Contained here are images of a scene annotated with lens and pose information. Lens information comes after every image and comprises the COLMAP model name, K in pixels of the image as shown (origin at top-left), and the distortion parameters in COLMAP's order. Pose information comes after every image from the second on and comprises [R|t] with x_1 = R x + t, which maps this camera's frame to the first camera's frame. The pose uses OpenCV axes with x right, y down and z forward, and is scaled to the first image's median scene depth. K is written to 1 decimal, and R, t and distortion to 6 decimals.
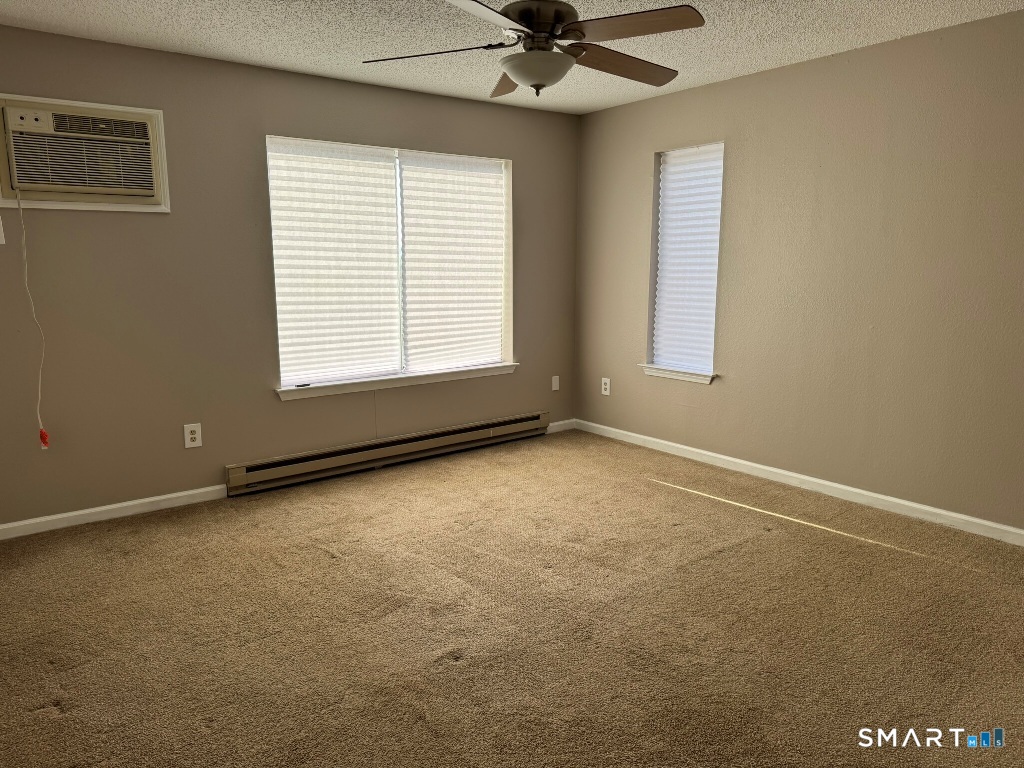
lens RADIAL K [[710.0, 0, 512.0], [0, 710.0, 384.0], [0, 0, 1]] dist [0.115838, -0.150793]
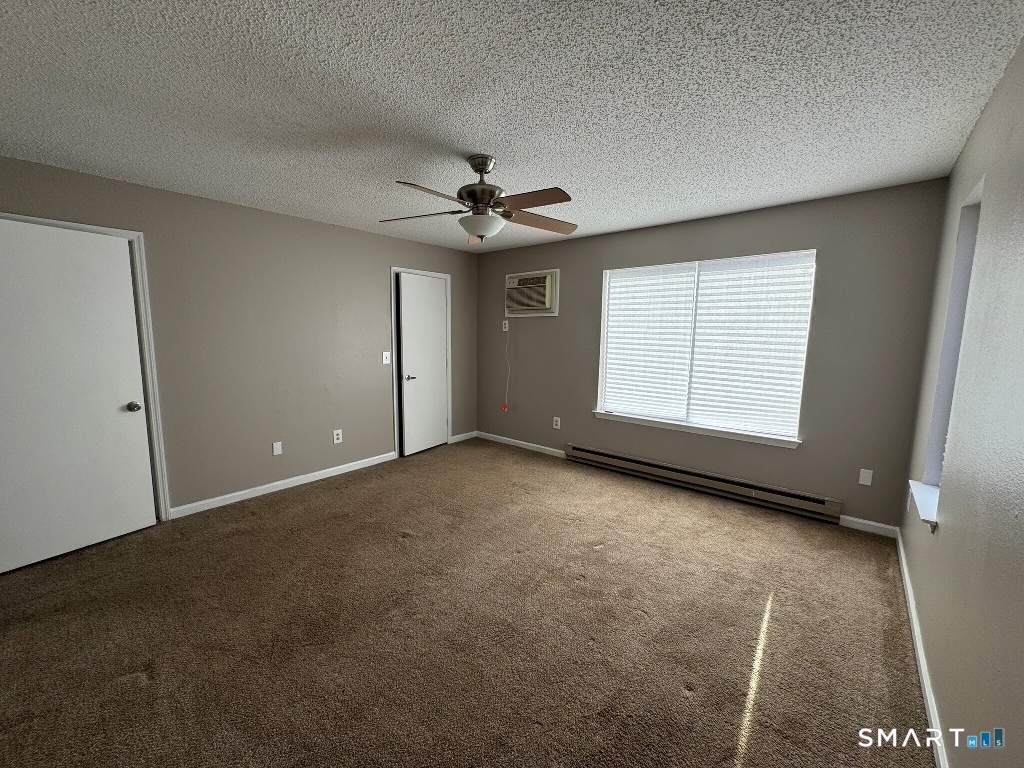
lens RADIAL K [[391.1, 0, 536.3], [0, 391.1, 386.6], [0, 0, 1]] dist [-0.001829, -0.000110]
pose [[0.249577, 0.118136, -0.961122, 0.529115], [-0.193225, 0.978646, 0.070115, -0.085217], [0.948881, 0.168214, 0.267074, 0.555915]]
